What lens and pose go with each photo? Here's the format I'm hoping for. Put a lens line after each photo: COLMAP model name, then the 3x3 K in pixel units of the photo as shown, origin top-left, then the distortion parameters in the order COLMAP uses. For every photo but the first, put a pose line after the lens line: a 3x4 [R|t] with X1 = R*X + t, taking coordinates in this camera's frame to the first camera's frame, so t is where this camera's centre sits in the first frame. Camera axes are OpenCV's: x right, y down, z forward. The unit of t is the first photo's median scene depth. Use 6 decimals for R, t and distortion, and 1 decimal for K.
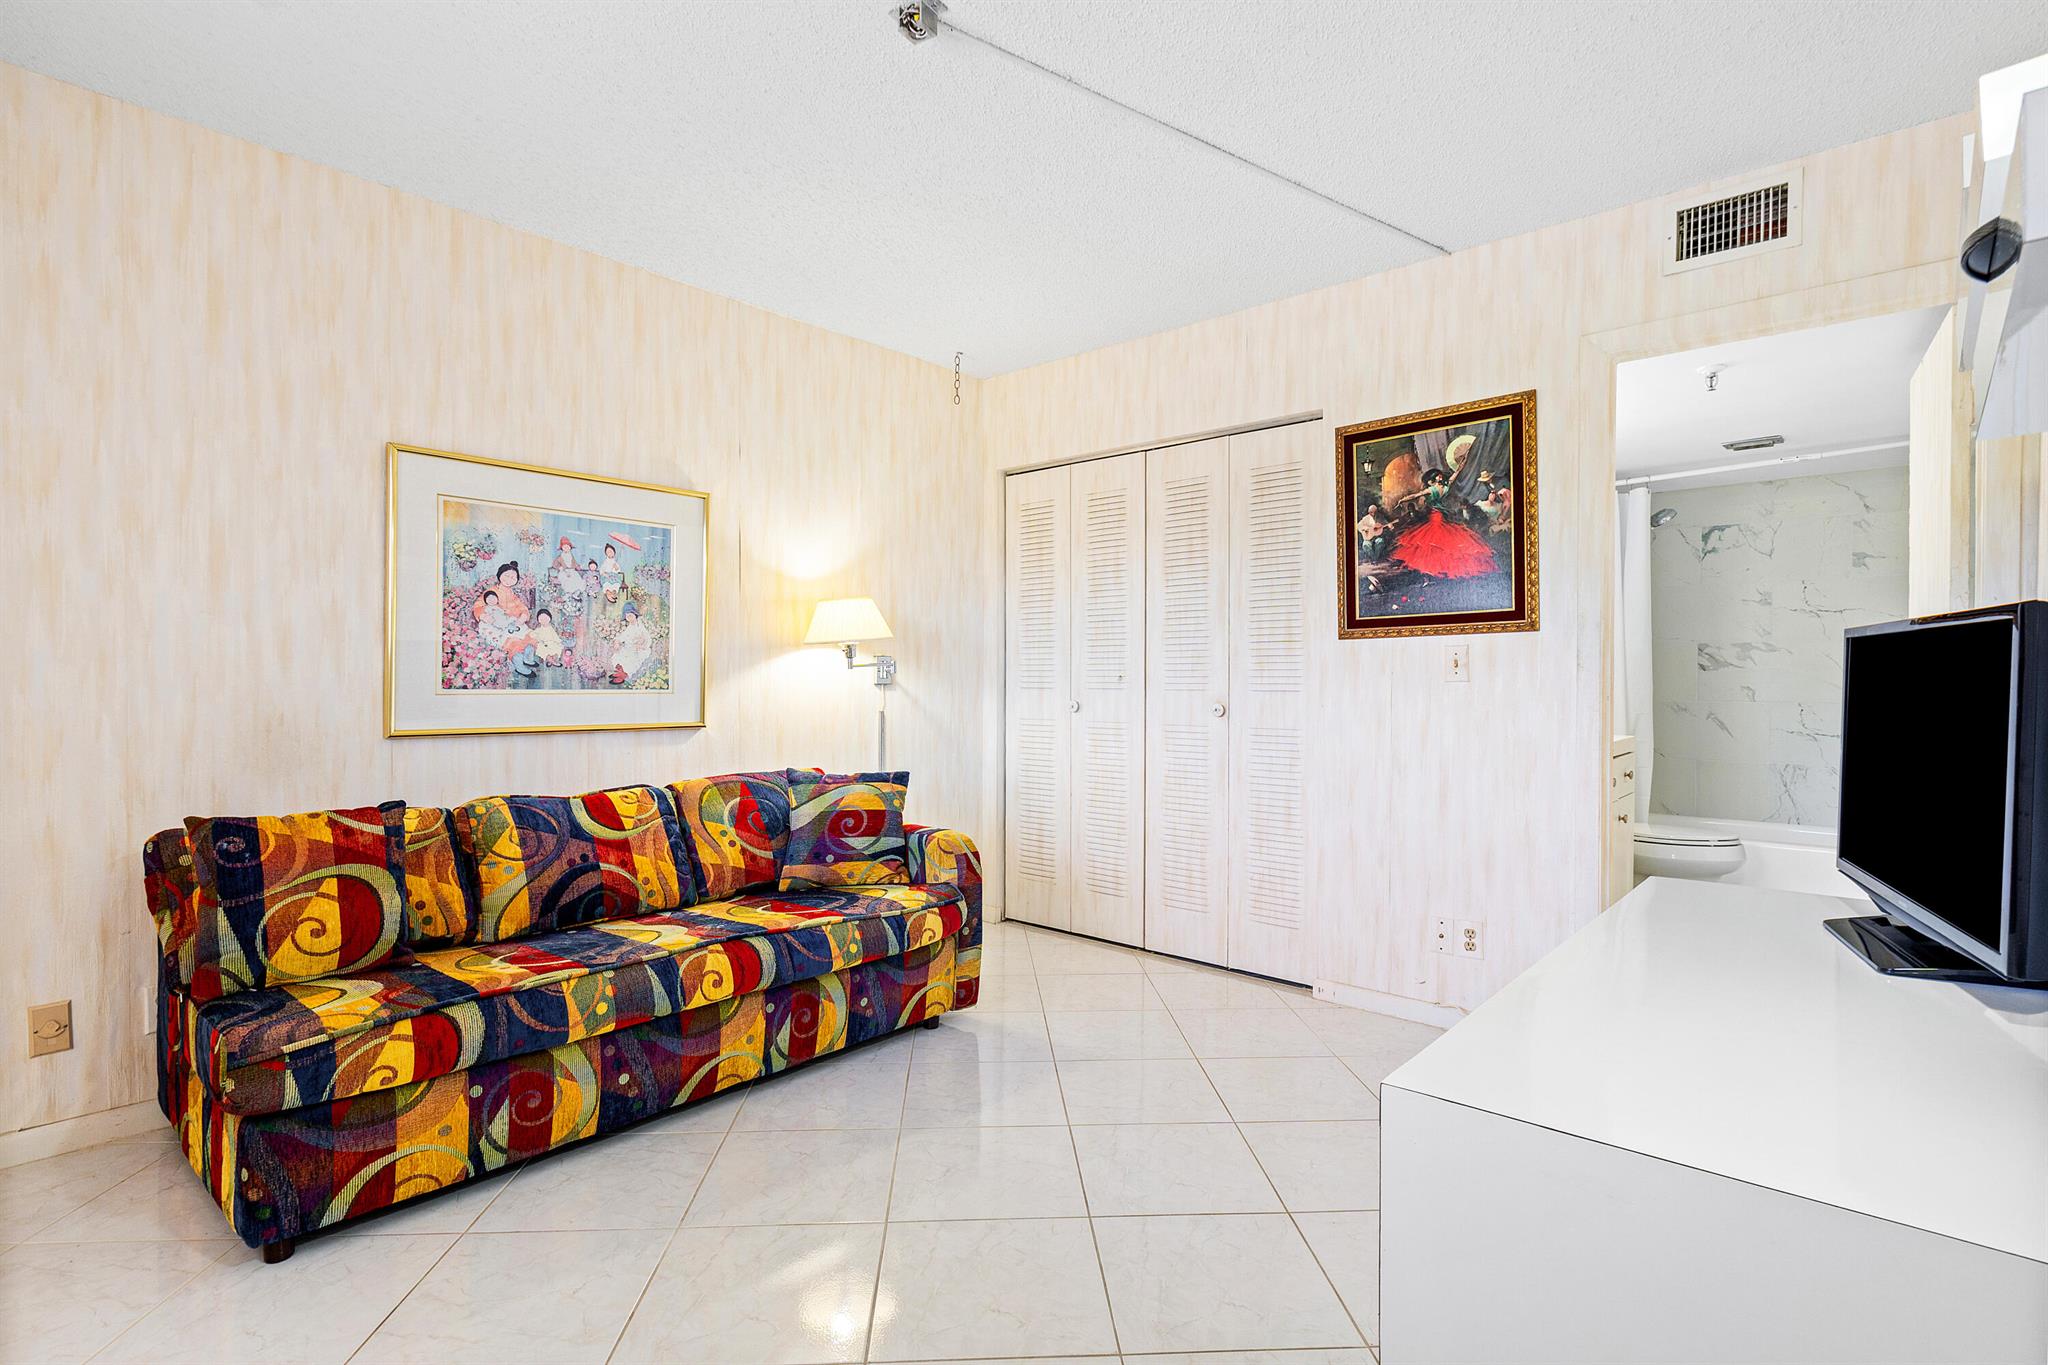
lens RADIAL K [[980.0, 0, 1024.0], [0, 980.0, 682.5], [0, 0, 1]] dist [0.000907, 0.000094]
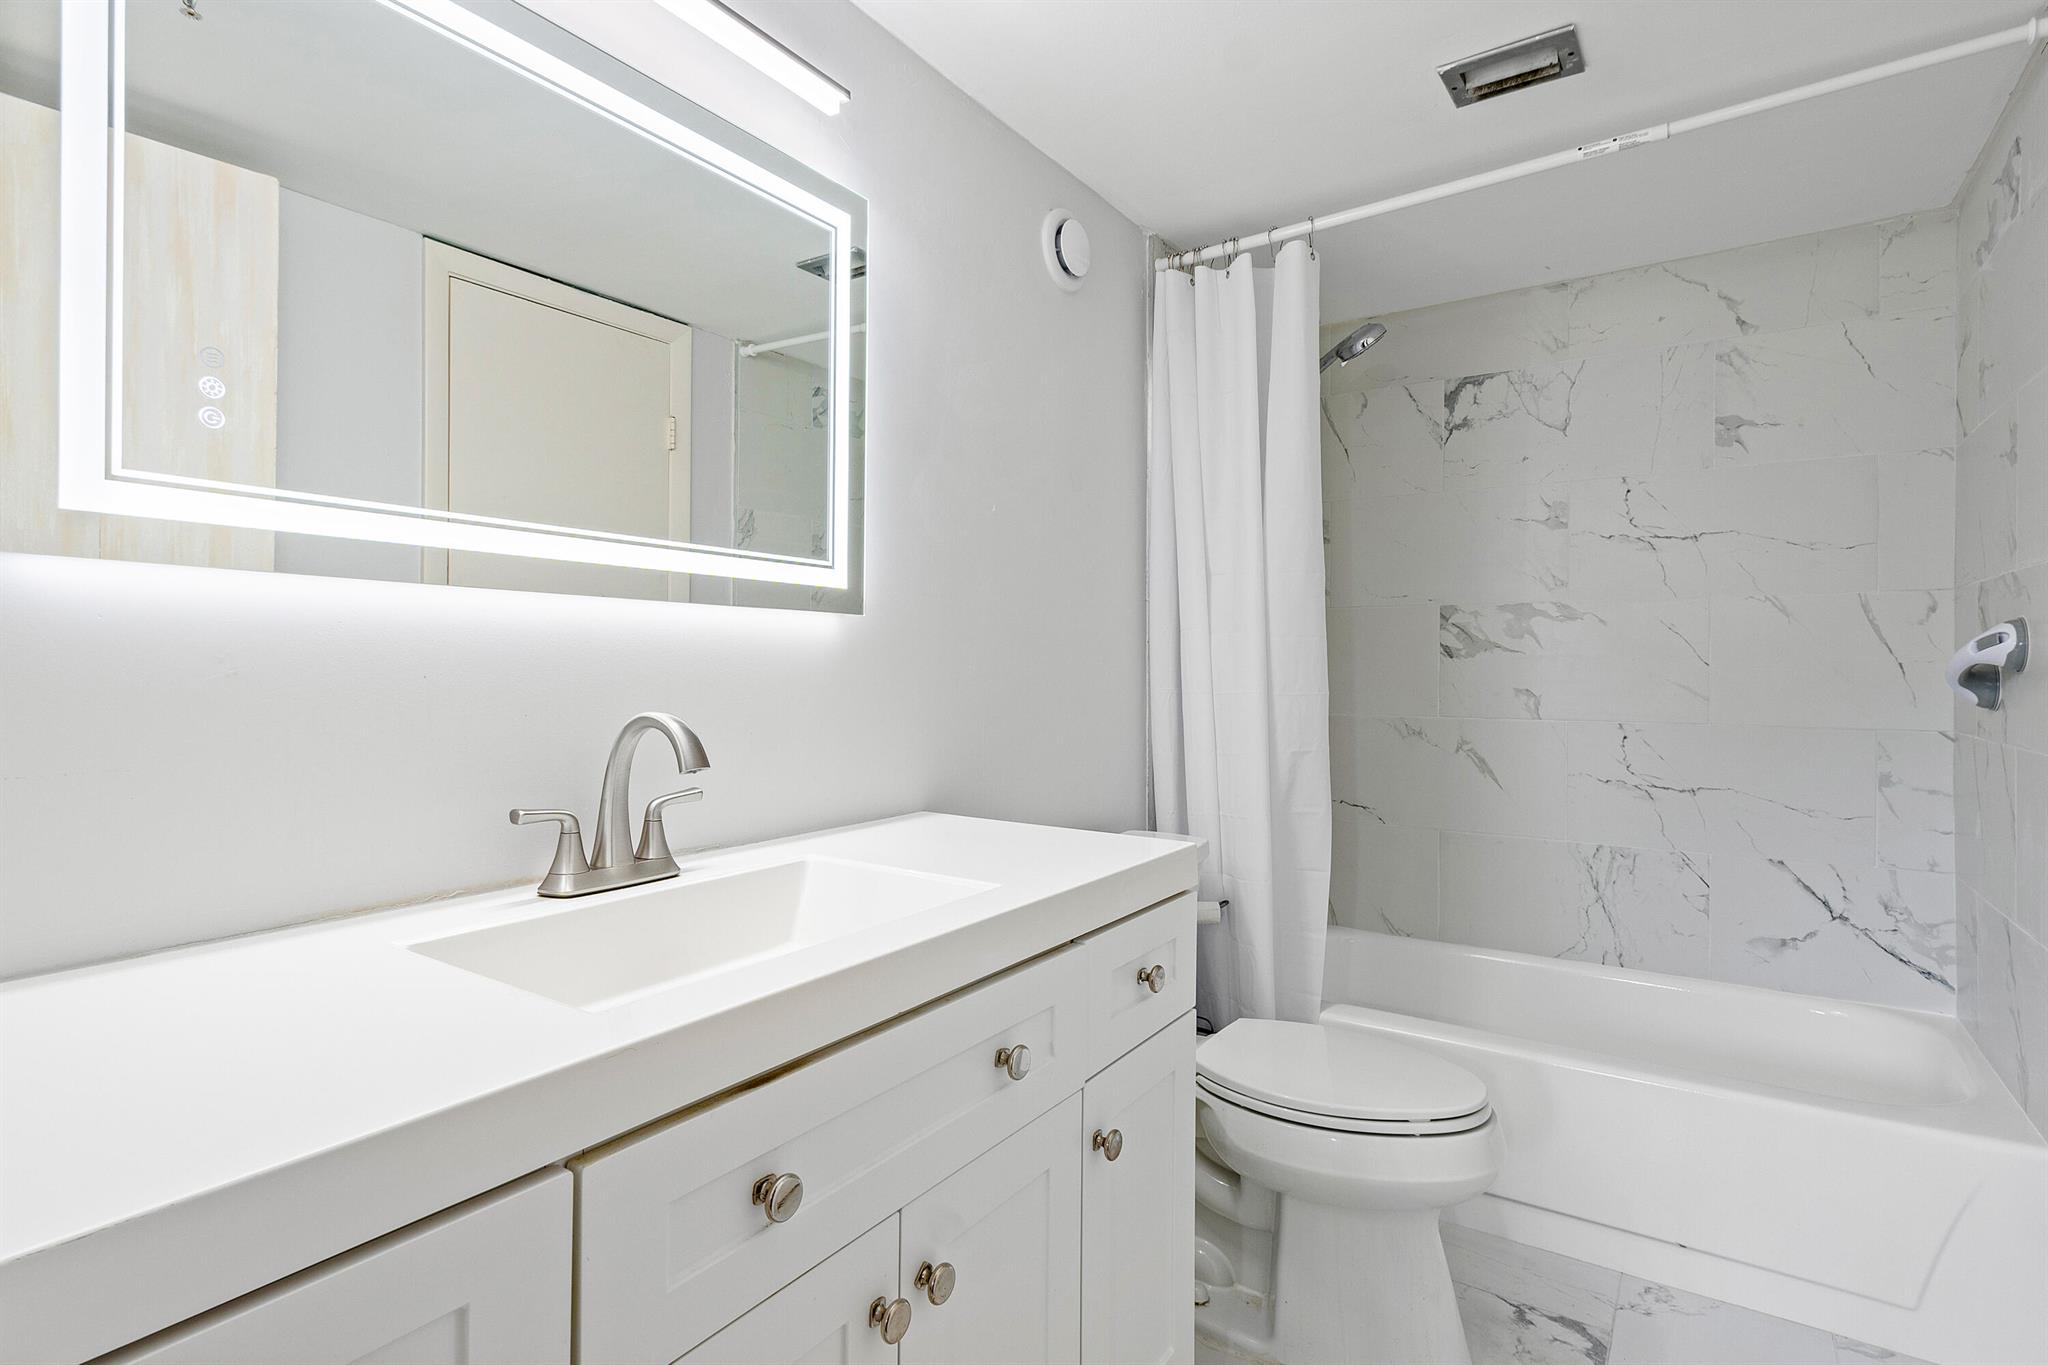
lens RADIAL K [[992.1, 0, 1017.0], [0, 992.1, 677.5], [0, 0, 1]] dist [-0.004604, -0.000515]
pose [[0.991372, -0.003797, 0.131024, 0.409420], [0.004735, 0.999965, -0.006844, 0.000560], [-0.130993, 0.007405, 0.991356, 0.526304]]
